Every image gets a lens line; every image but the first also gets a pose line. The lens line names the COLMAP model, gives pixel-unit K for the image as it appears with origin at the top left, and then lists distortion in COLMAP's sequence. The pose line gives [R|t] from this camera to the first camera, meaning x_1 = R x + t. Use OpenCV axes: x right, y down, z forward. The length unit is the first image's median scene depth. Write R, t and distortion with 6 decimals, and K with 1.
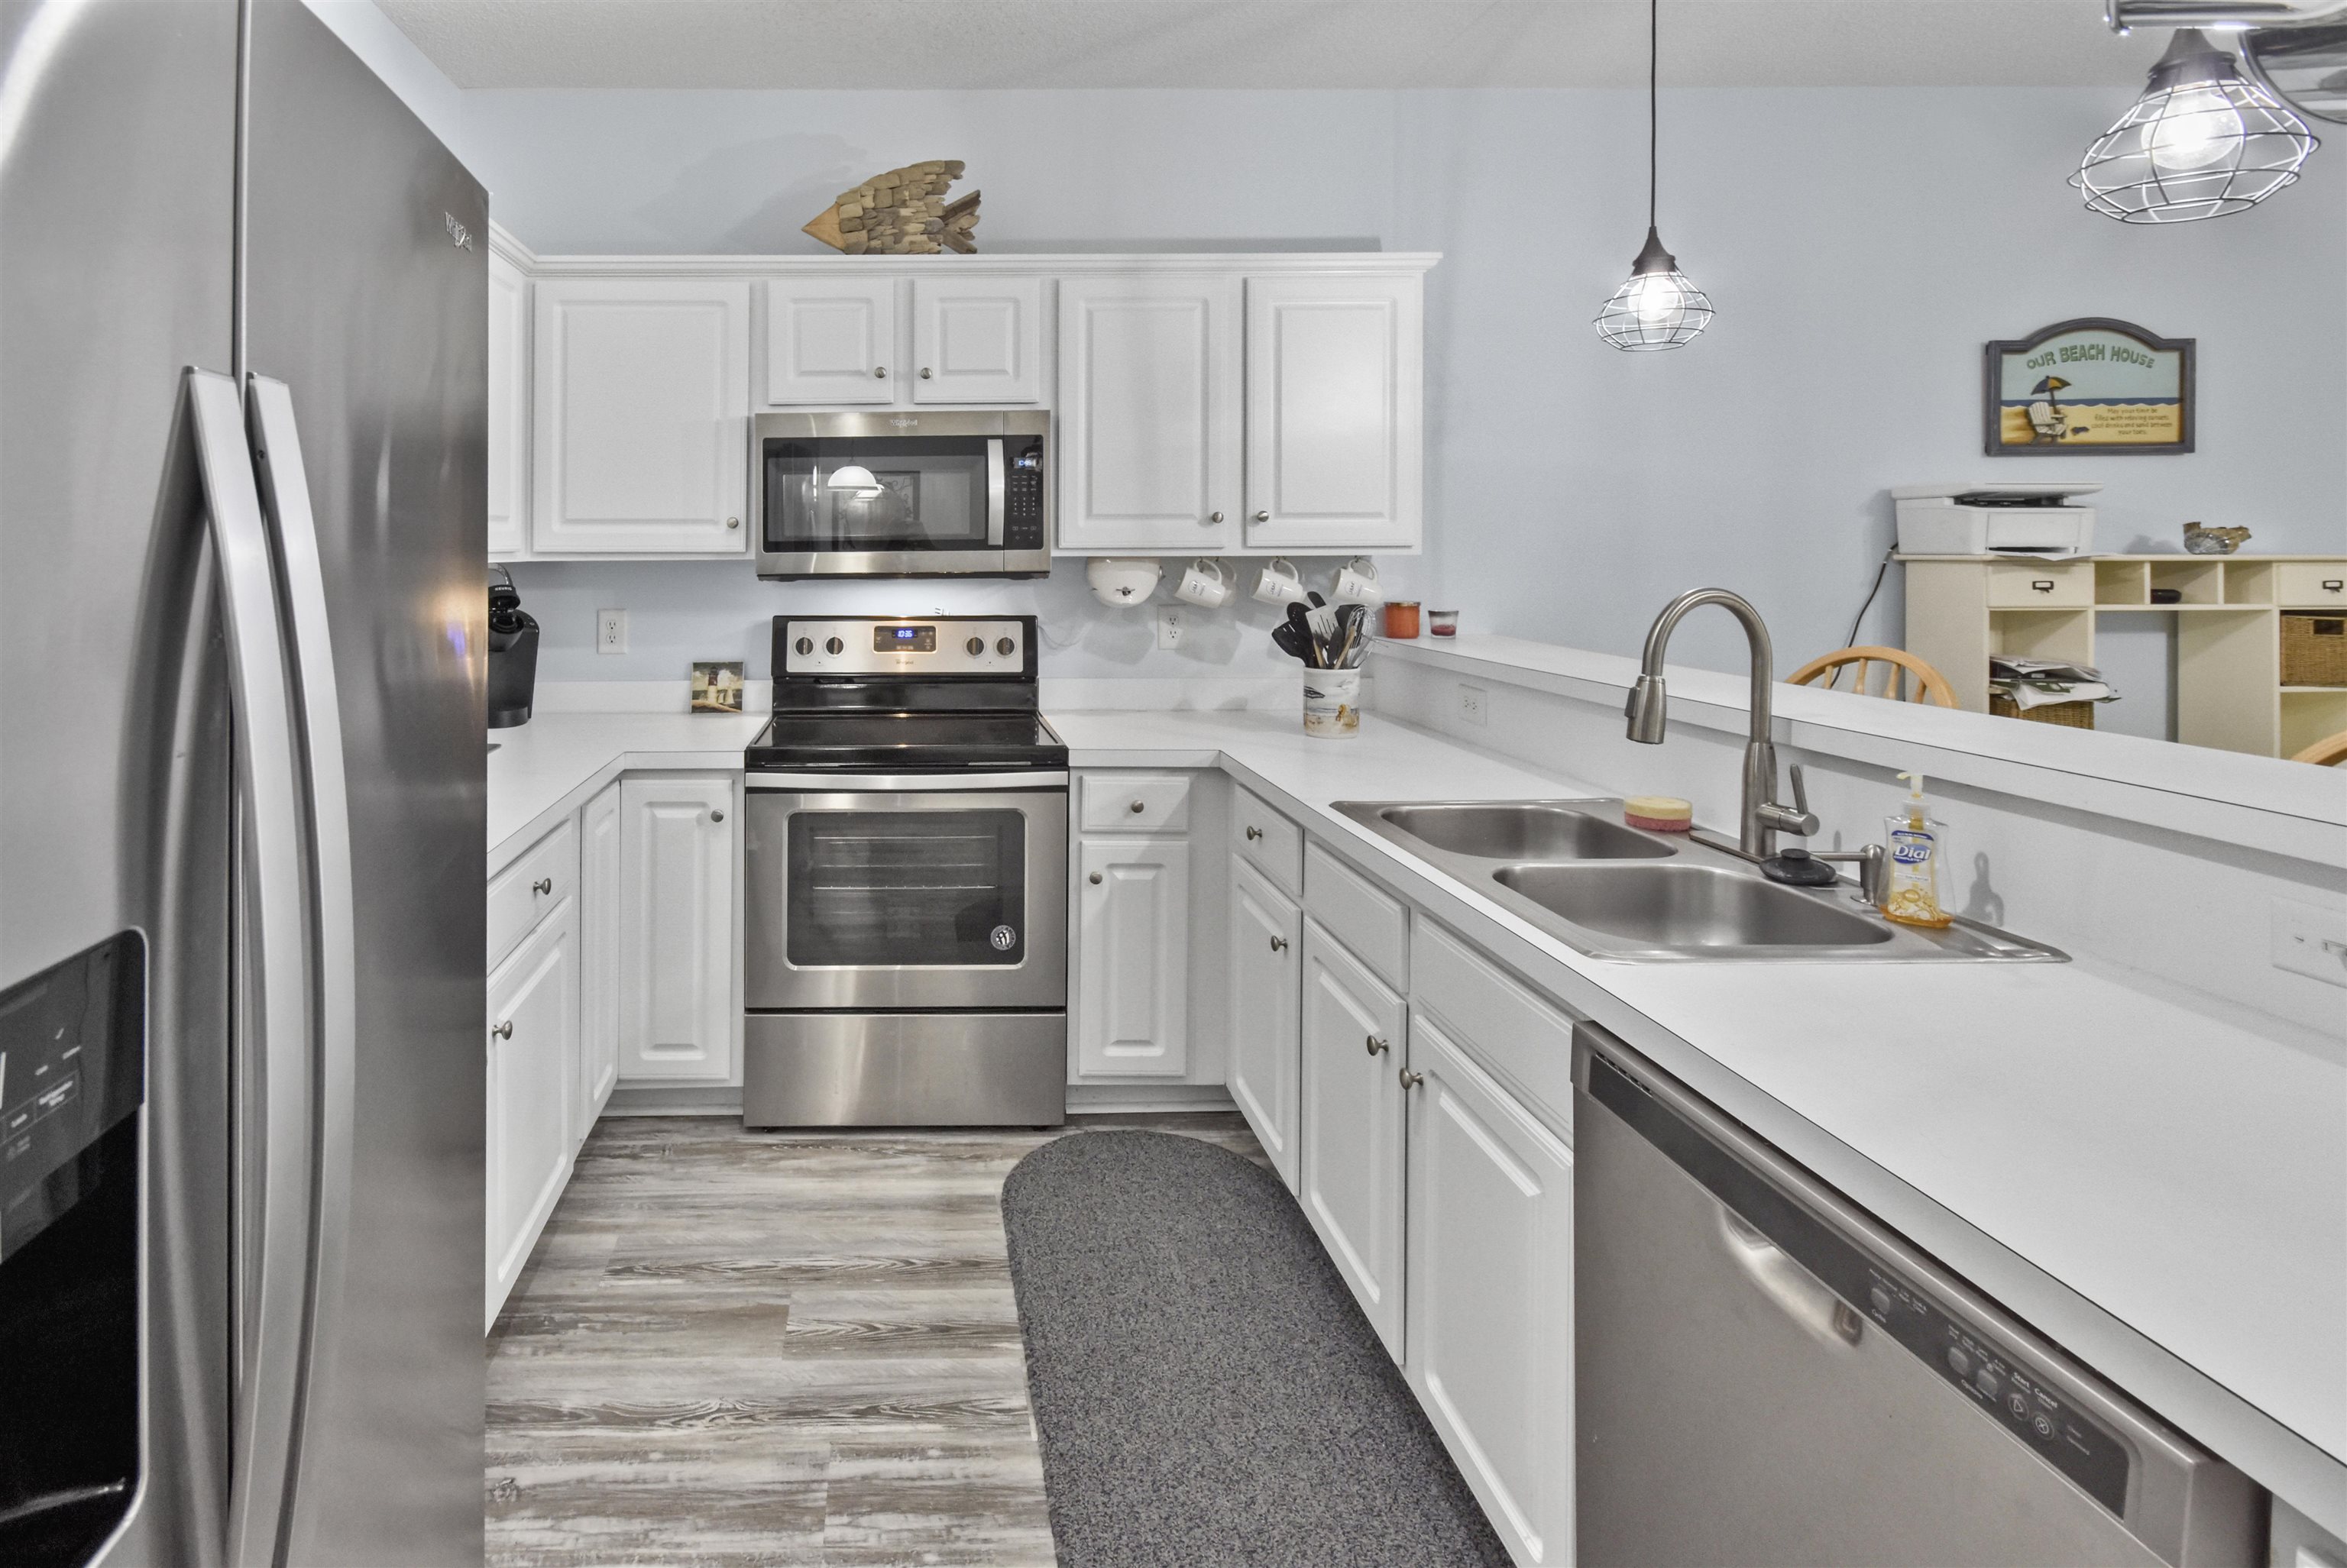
lens RADIAL K [[1106.0, 0, 928.7], [0, 1106.0, 629.0], [0, 0, 1]] dist [-0.001489, 0.000396]
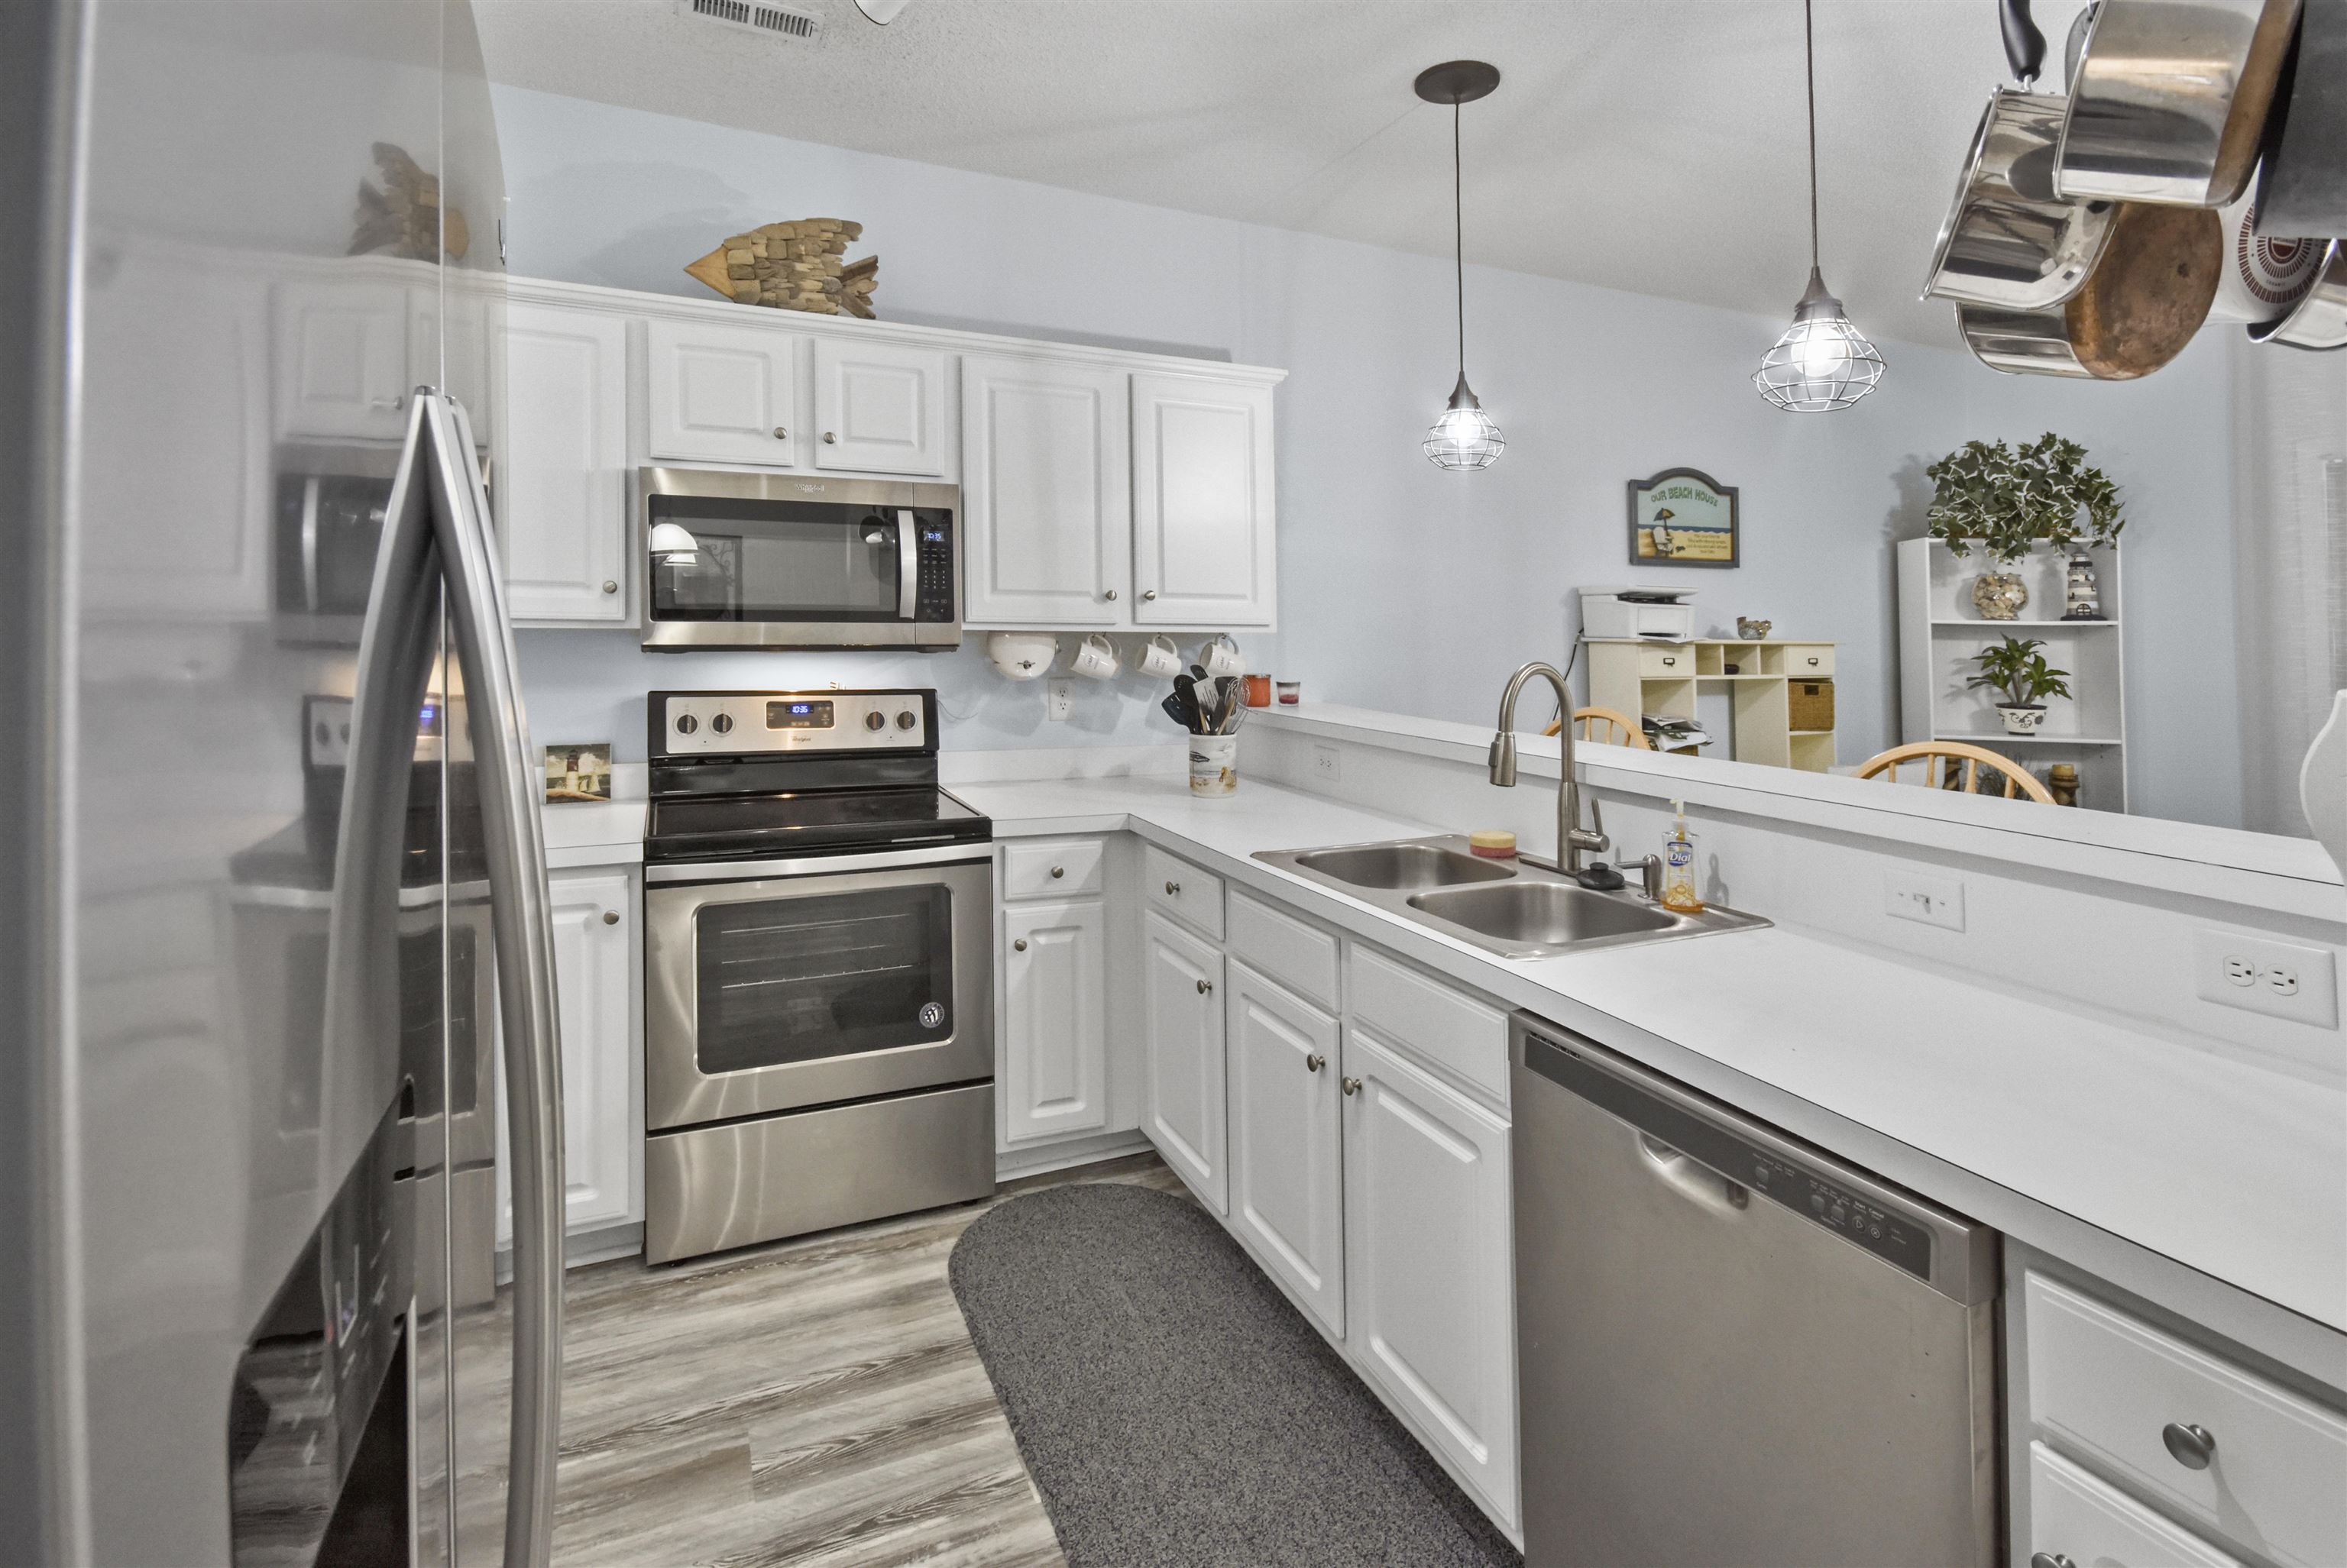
lens RADIAL K [[1108.7, 0, 1159.8], [0, 1108.7, 681.5], [0, 0, 1]] dist [0.001124, 0.000298]
pose [[0.913363, -0.004729, 0.407119, -0.137645], [0.012687, 0.999778, -0.016851, 0.000537], [-0.406949, 0.020556, 0.913220, 0.007309]]
